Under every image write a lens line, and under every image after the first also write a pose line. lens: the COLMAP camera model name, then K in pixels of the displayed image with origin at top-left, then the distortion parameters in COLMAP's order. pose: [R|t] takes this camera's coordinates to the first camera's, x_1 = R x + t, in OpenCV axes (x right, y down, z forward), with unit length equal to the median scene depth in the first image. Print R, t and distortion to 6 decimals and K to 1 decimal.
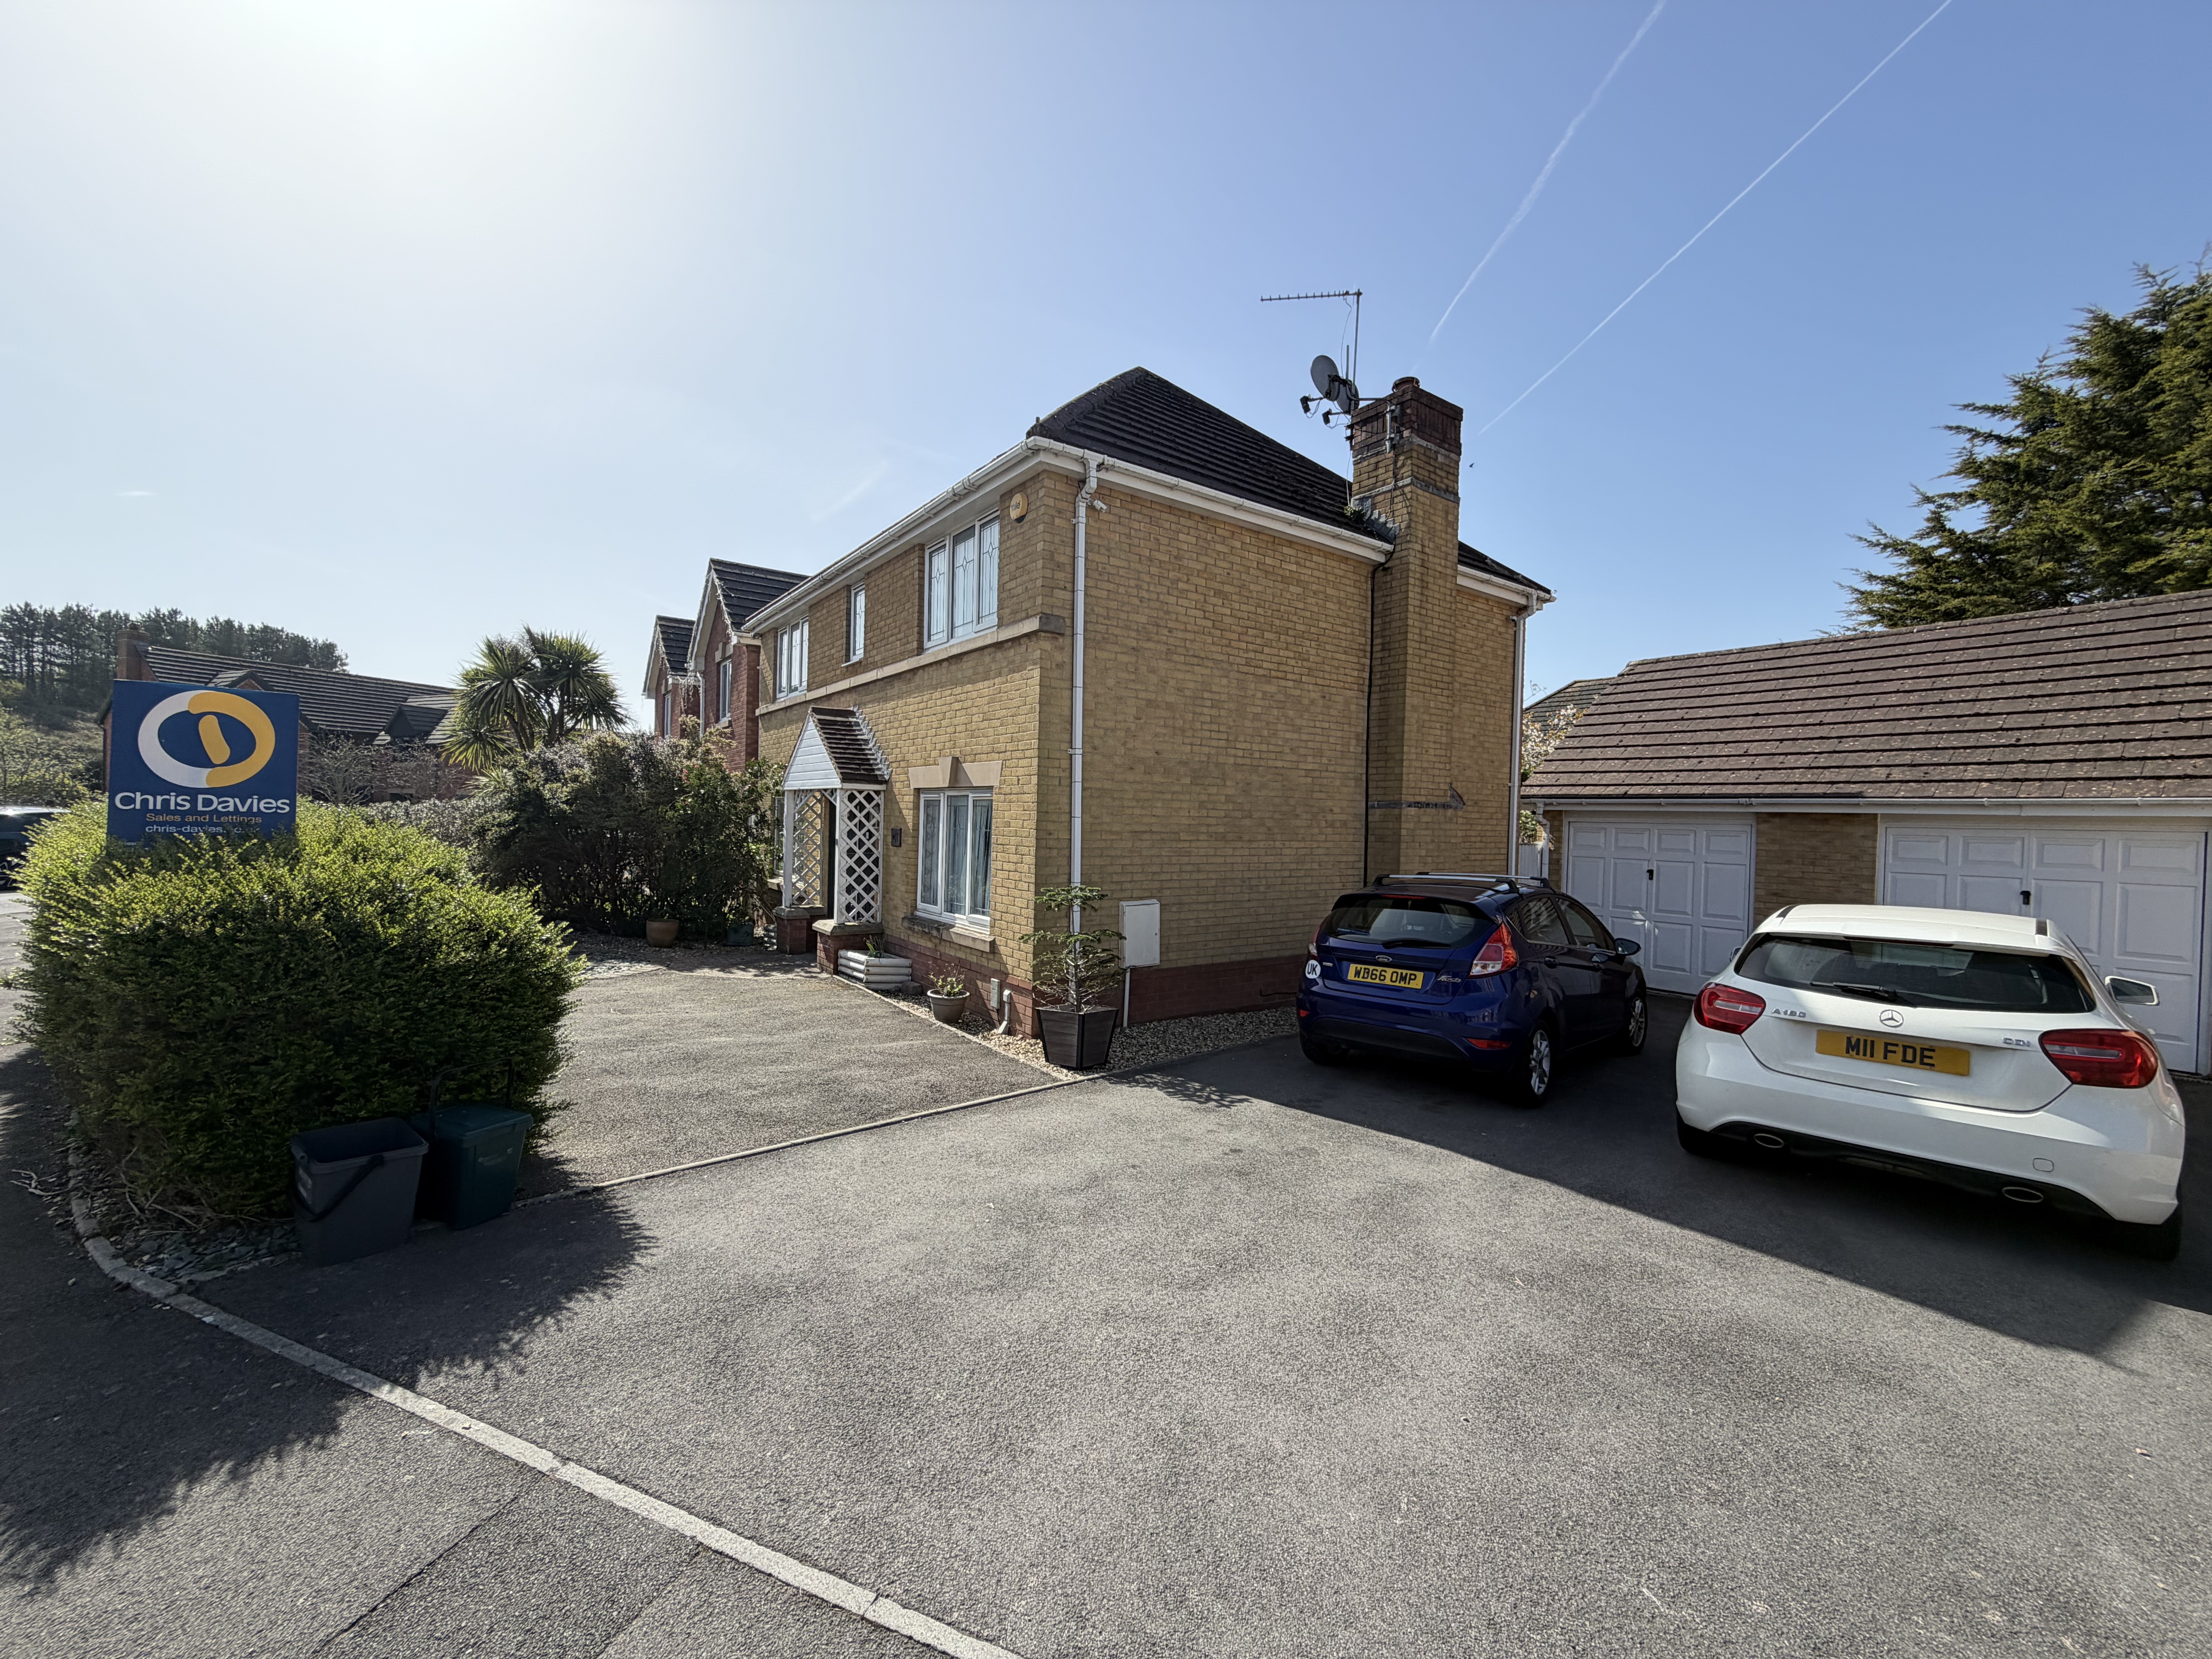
lens RADIAL K [[875.3, 0, 1100.4], [0, 875.3, 827.5], [0, 0, 1]] dist [-0.002064, -0.000048]
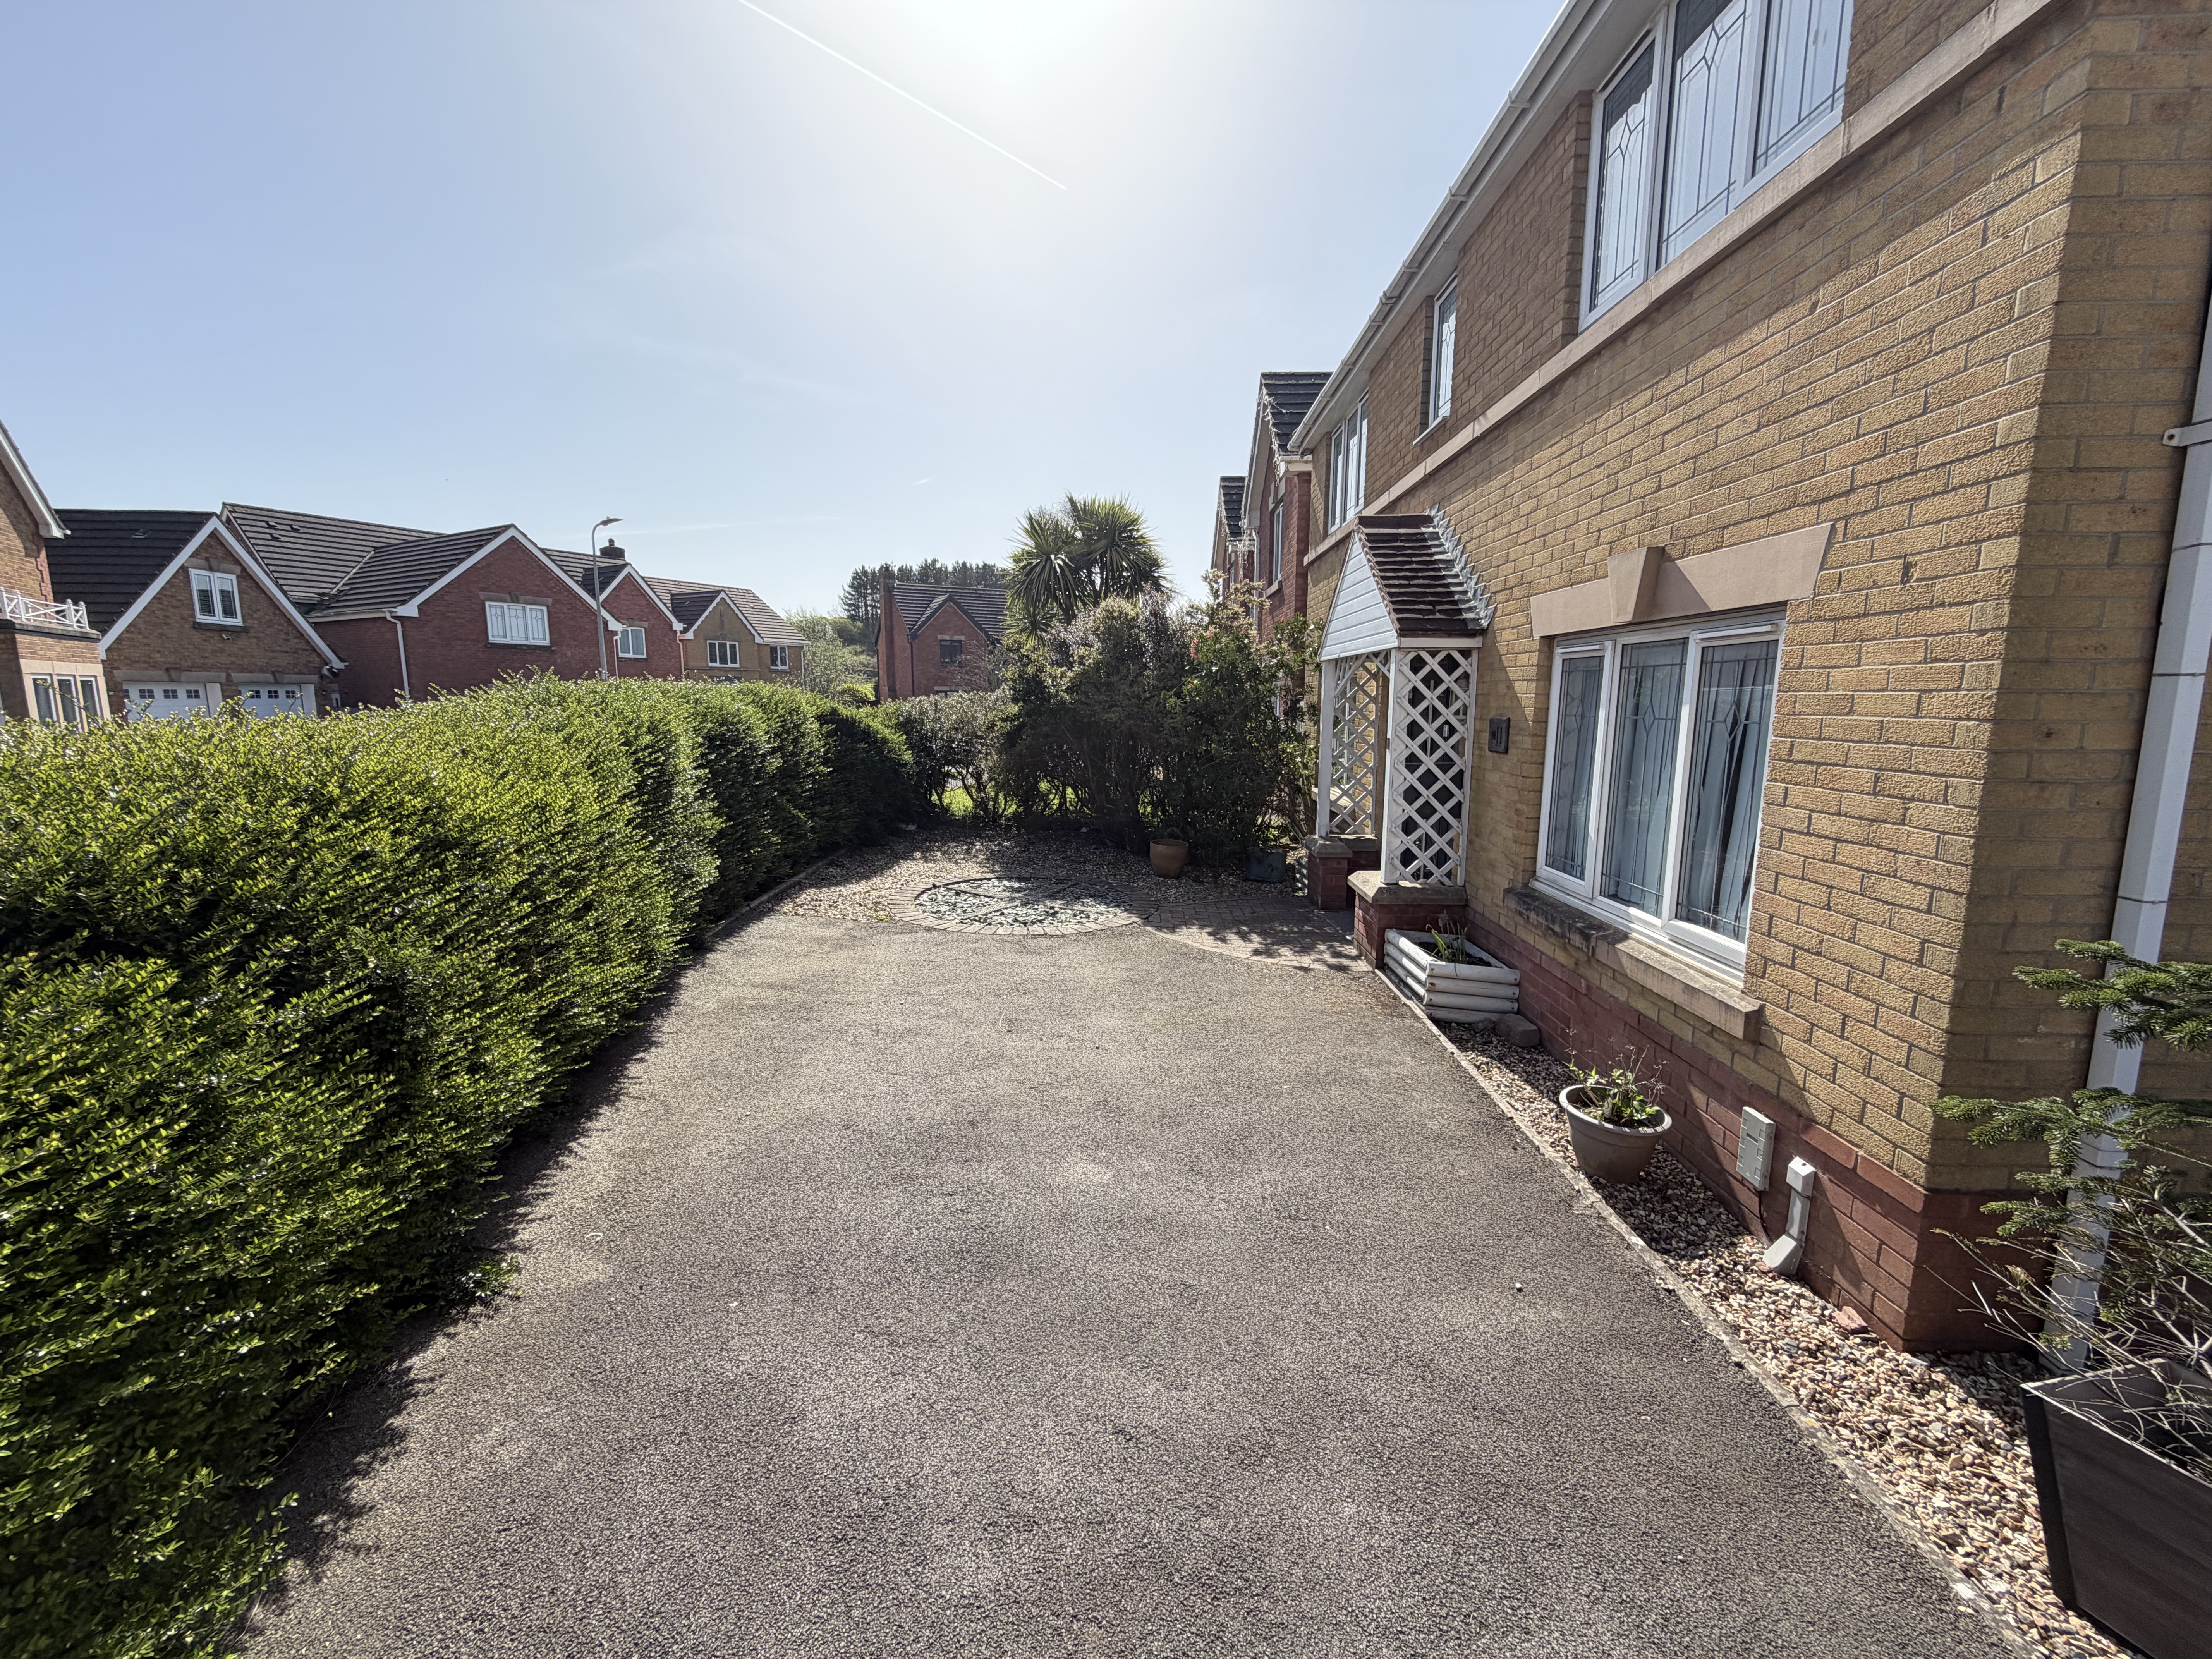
lens RADIAL K [[875.3, 0, 1100.4], [0, 875.3, 827.5], [0, 0, 1]] dist [-0.002064, -0.000048]
pose [[0.793631, 0.063772, -0.605047, -0.101907], [0.013847, 0.992340, 0.122755, -0.001840], [0.608241, -0.105800, 0.786669, 0.435357]]
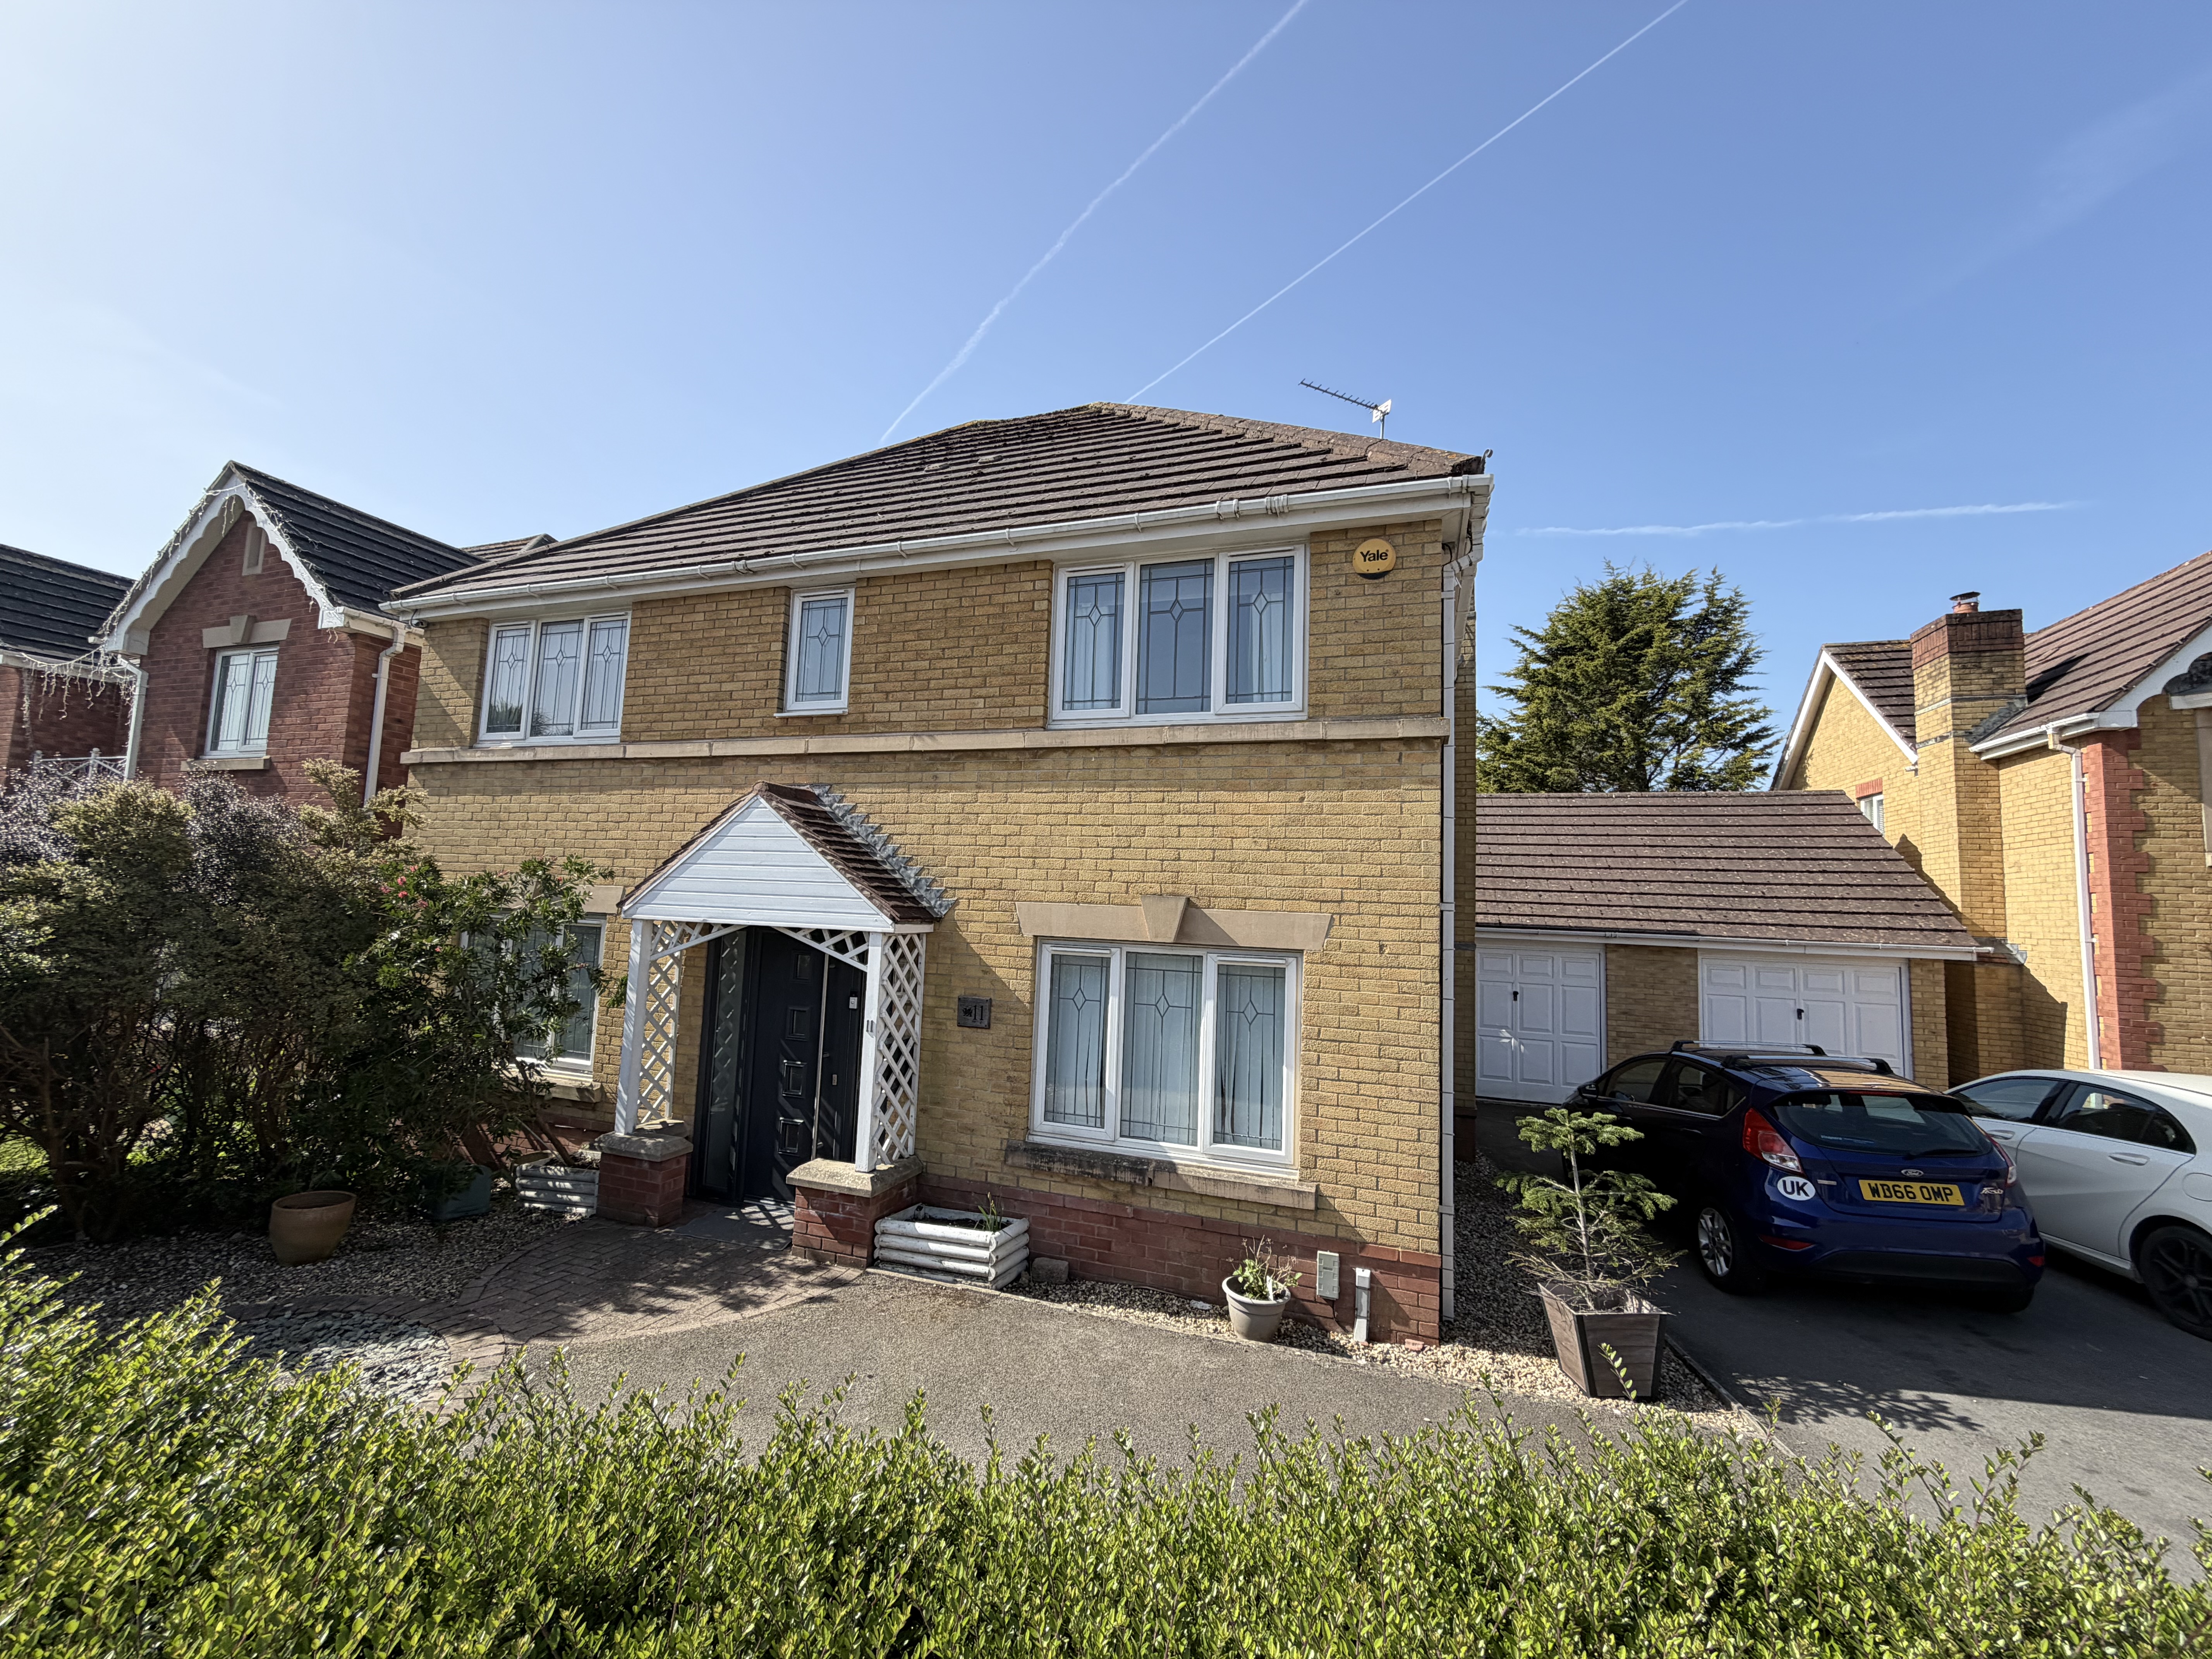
lens RADIAL K [[875.3, 0, 1100.4], [0, 875.3, 827.5], [0, 0, 1]] dist [-0.002064, -0.000048]
pose [[0.820555, 0.058894, 0.568526, -0.525895], [-0.011250, 0.996149, -0.086954, -0.066906], [-0.571457, 0.064955, 0.818057, 0.442915]]
